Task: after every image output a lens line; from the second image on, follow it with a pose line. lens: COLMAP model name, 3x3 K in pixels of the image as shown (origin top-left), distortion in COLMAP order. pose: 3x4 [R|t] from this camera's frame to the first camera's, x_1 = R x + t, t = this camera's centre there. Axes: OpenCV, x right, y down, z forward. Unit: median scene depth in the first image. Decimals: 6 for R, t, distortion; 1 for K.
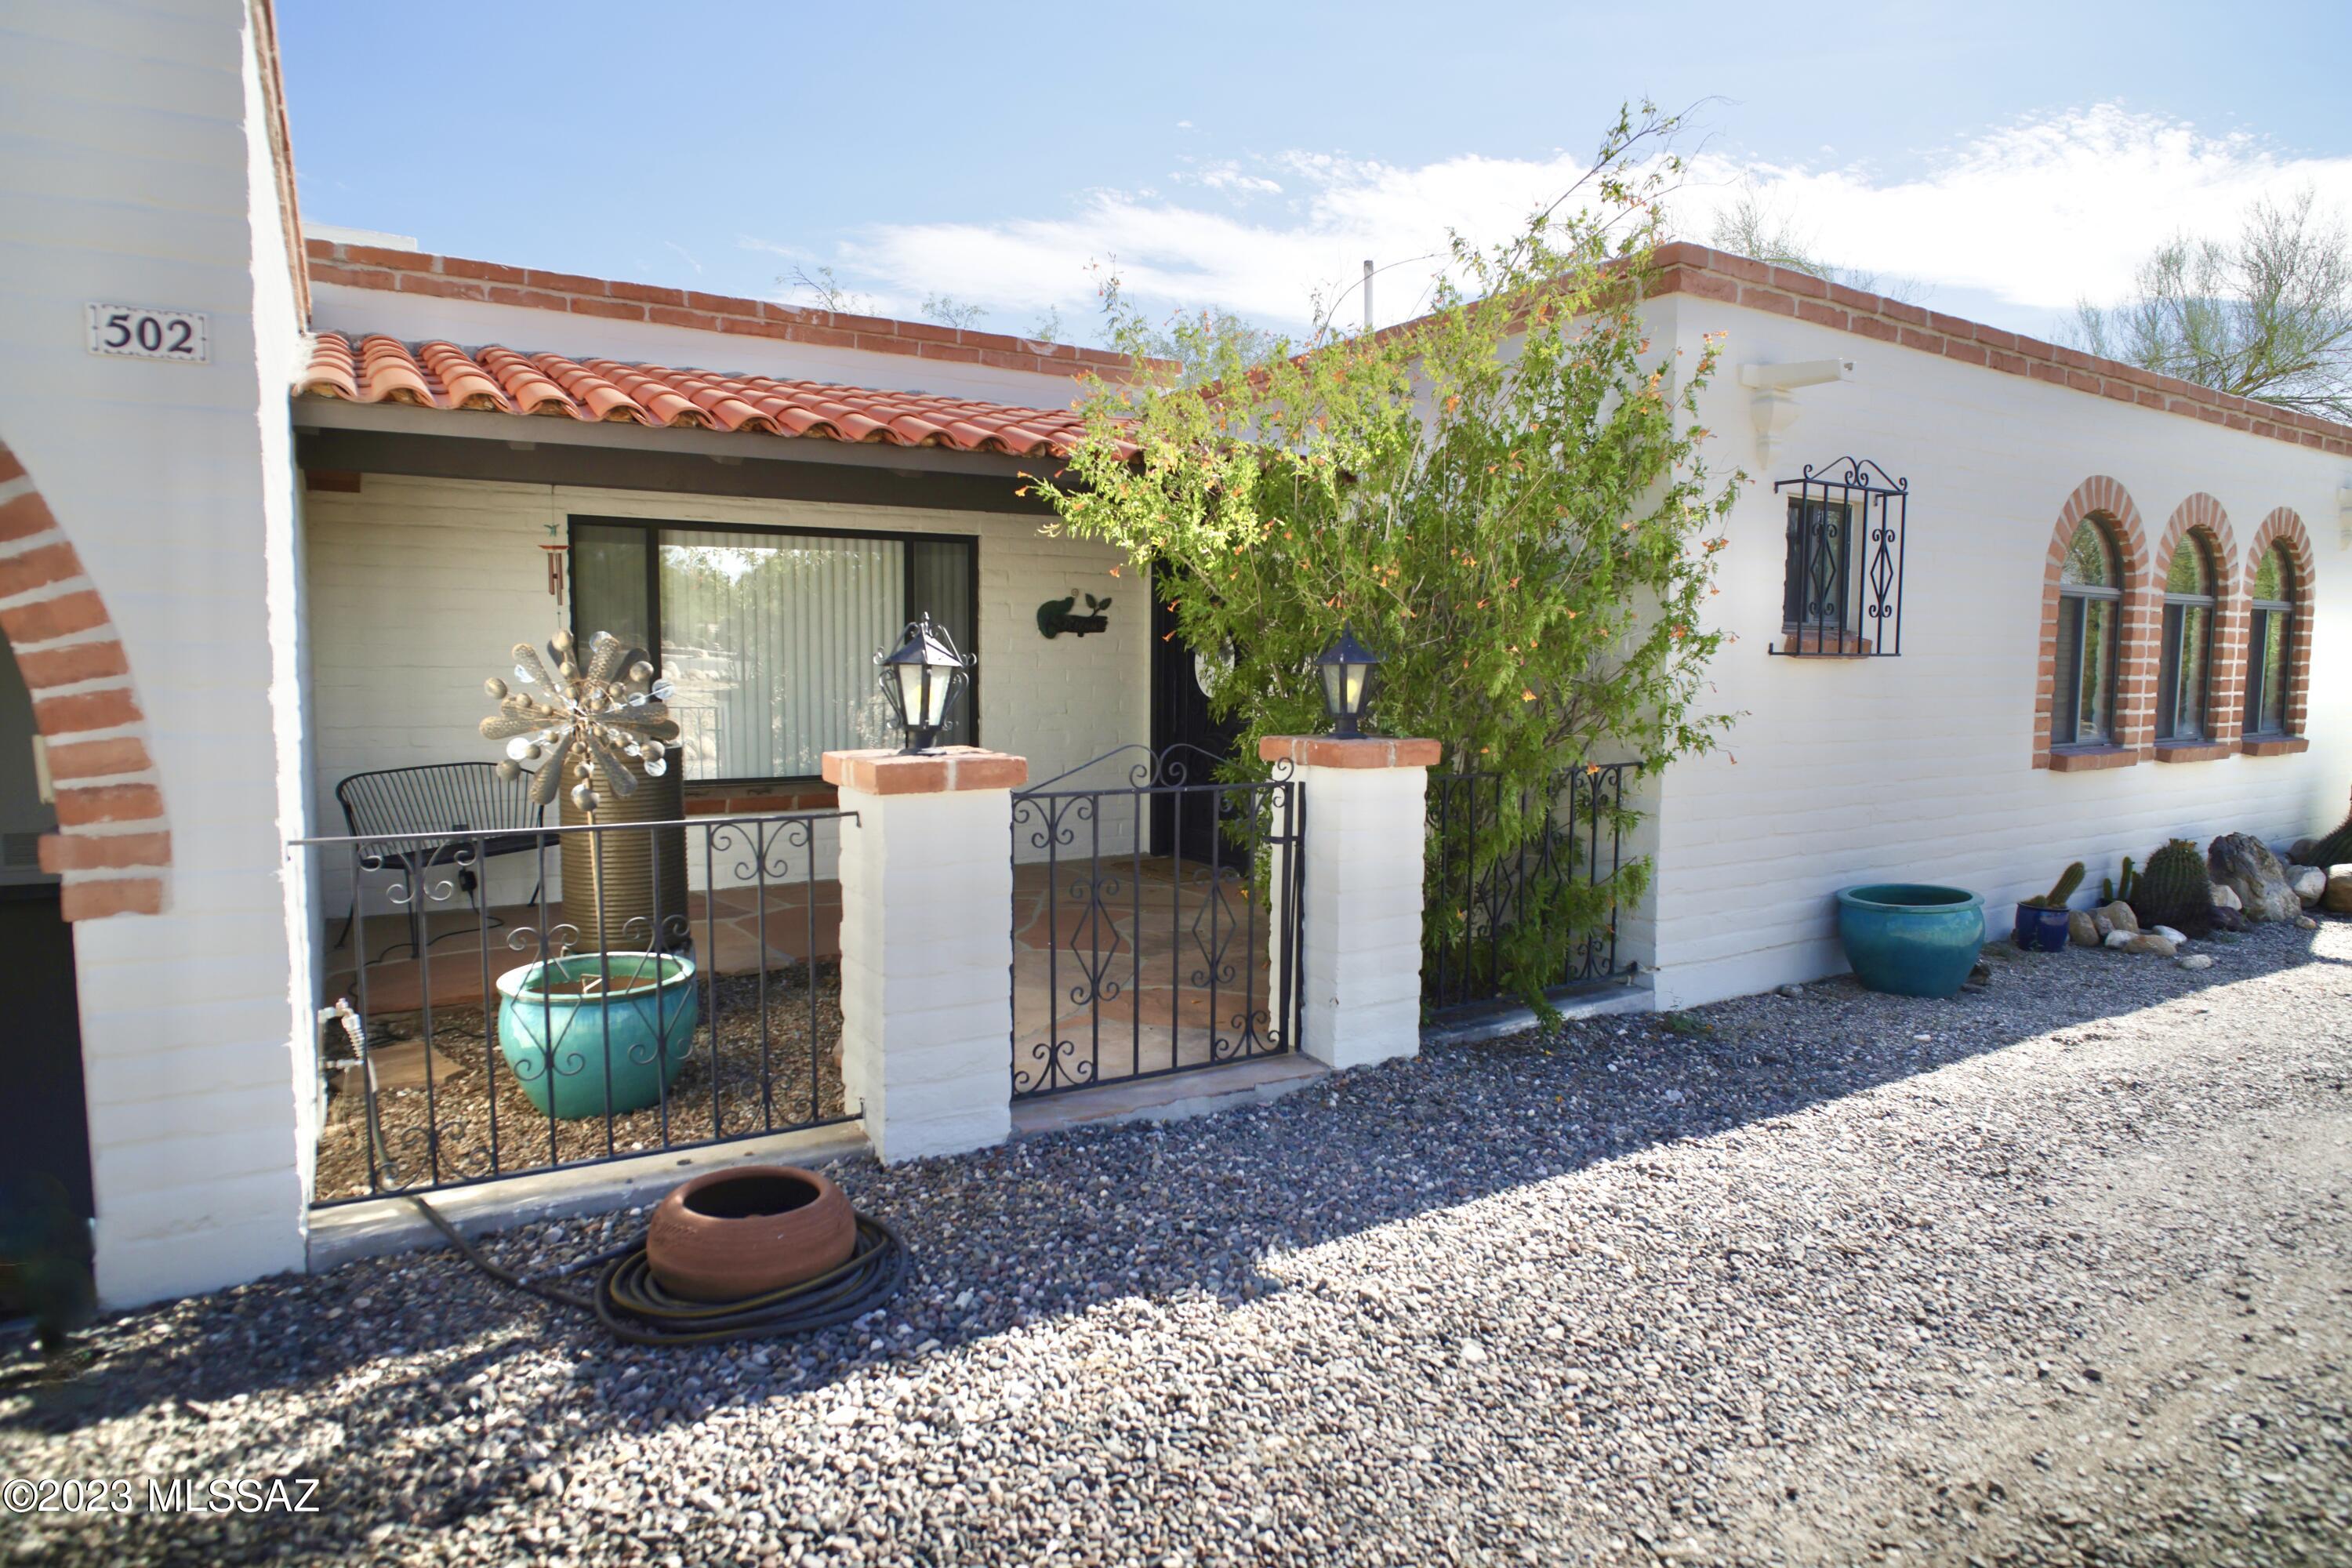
lens RADIAL K [[1327.0, 0, 1176.0], [0, 1327.0, 784.0], [0, 0, 1]] dist [-0.001675, -0.000152]
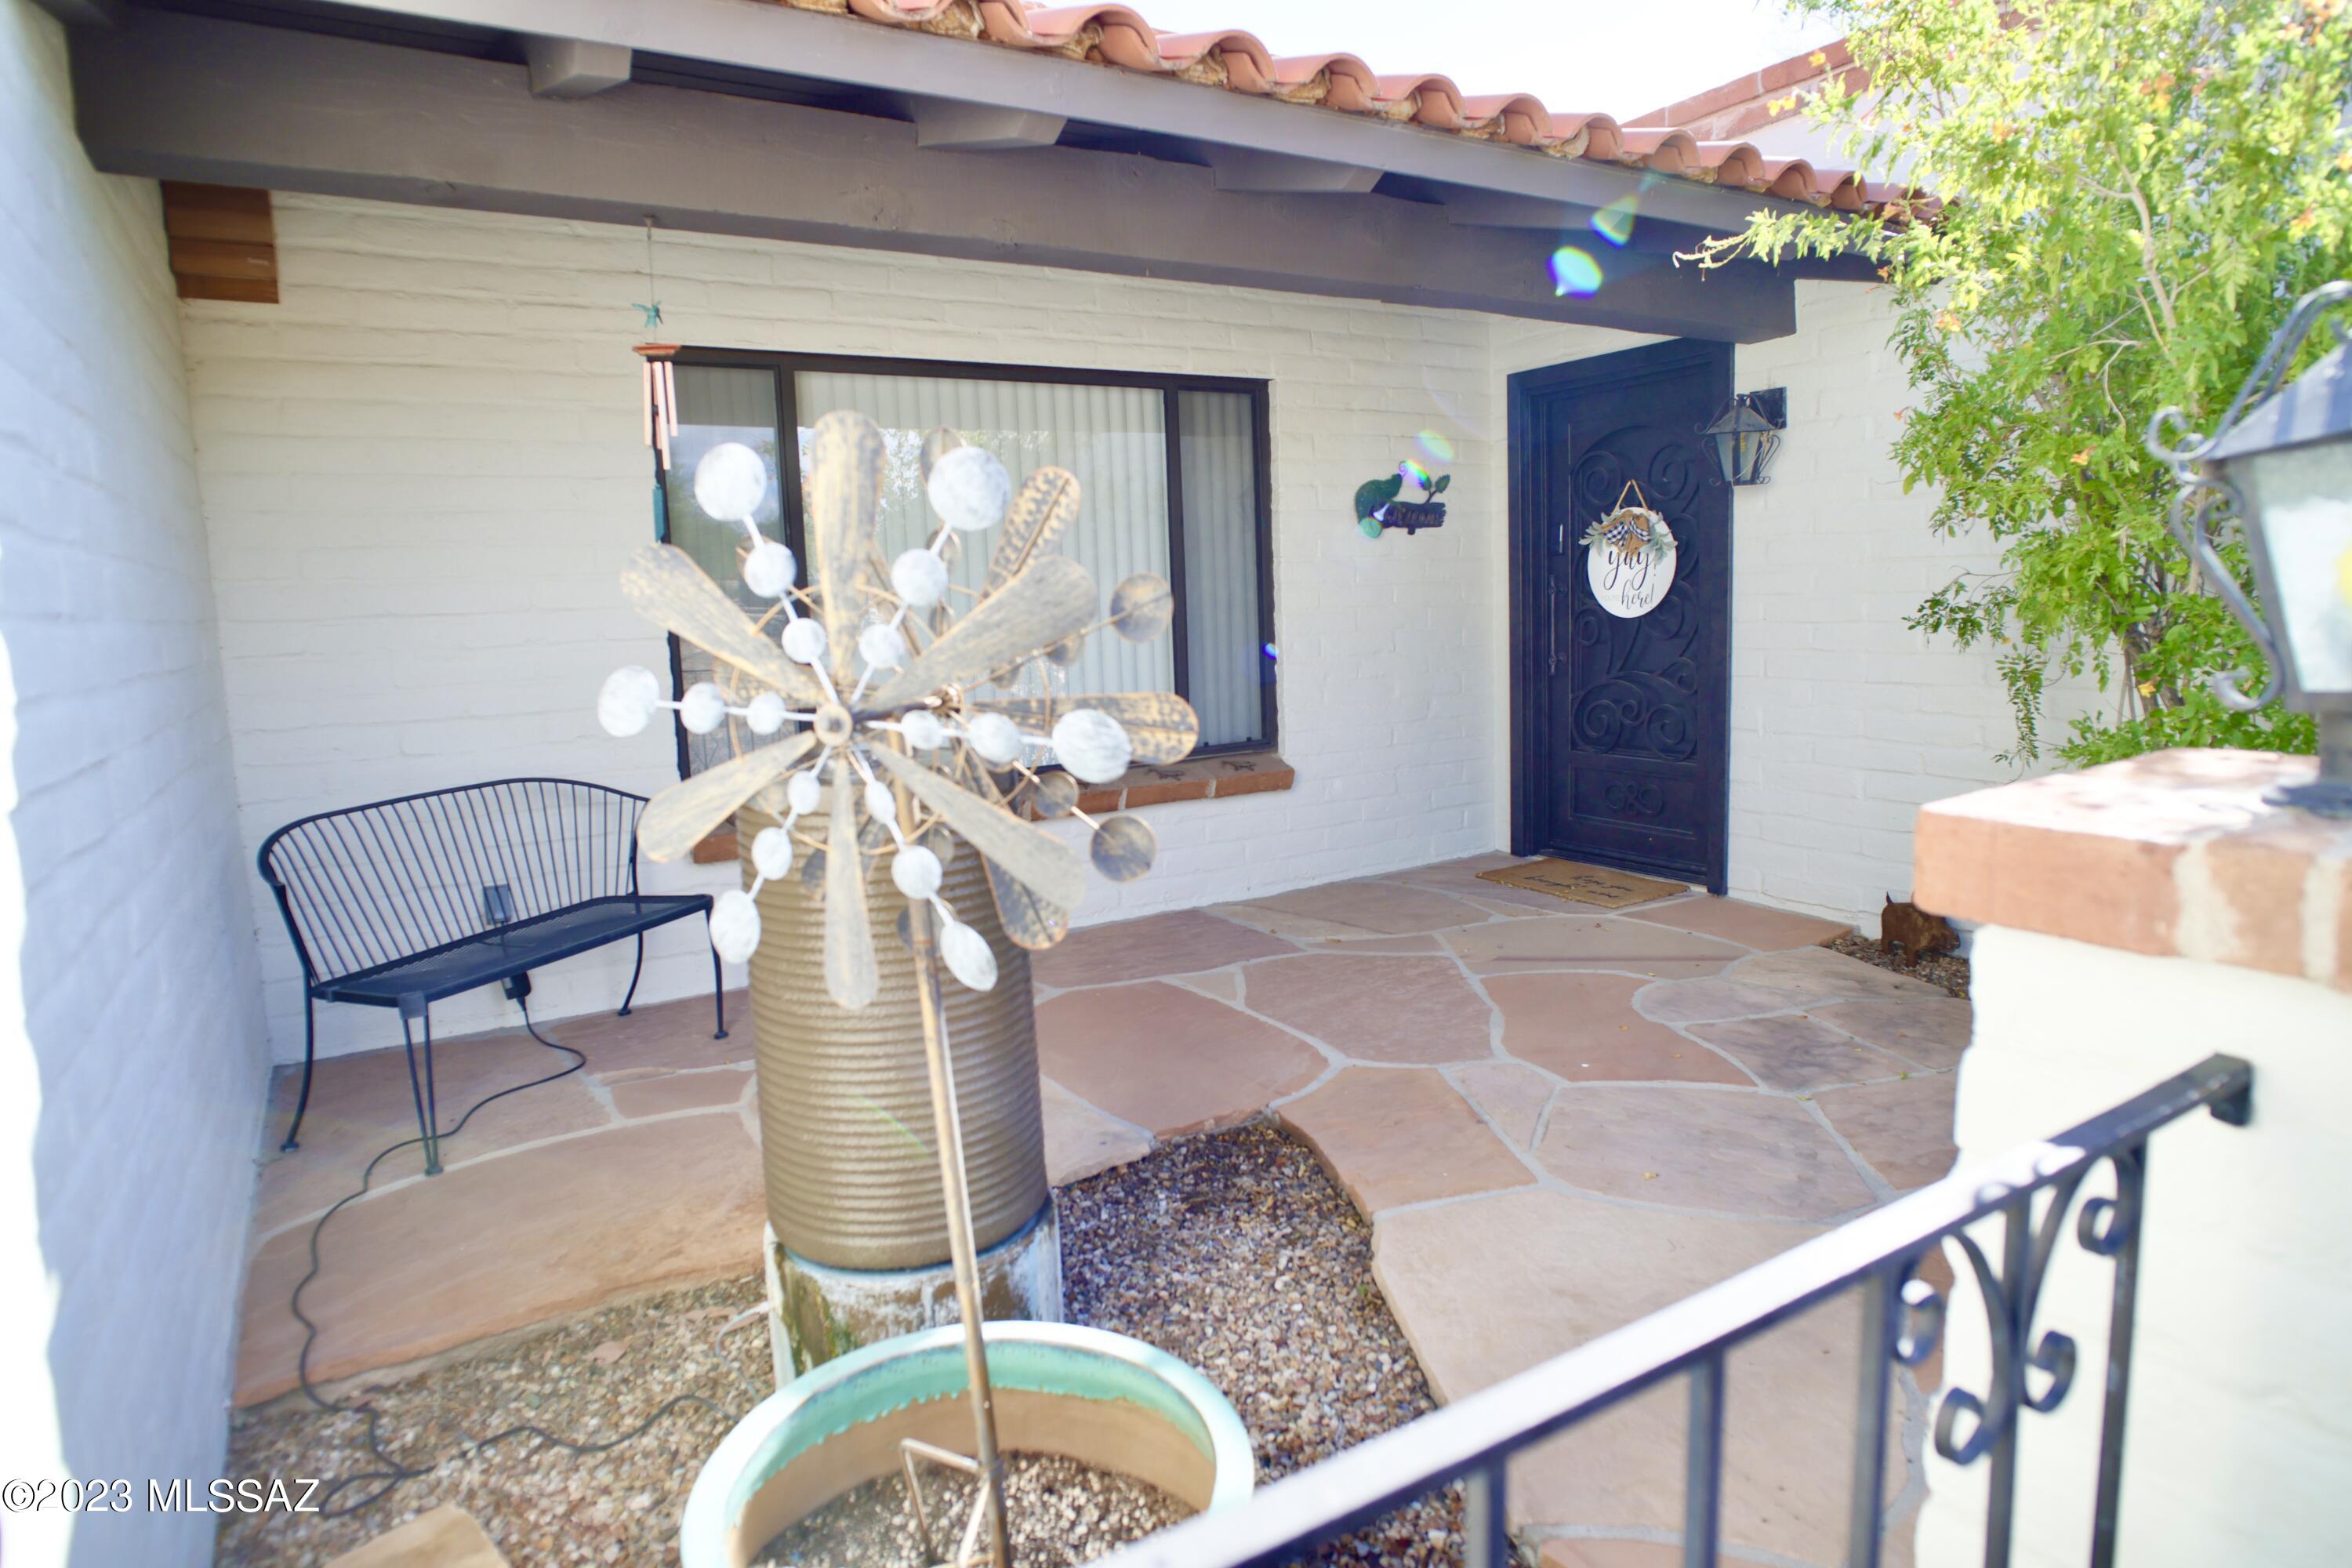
lens RADIAL K [[1327.0, 0, 1176.0], [0, 1327.0, 784.0], [0, 0, 1]] dist [-0.001675, -0.000152]
pose [[0.999245, -0.035136, -0.016571, -0.188905], [0.035921, 0.998116, 0.049740, -0.025341], [0.014792, -0.050298, 0.998625, 0.347490]]
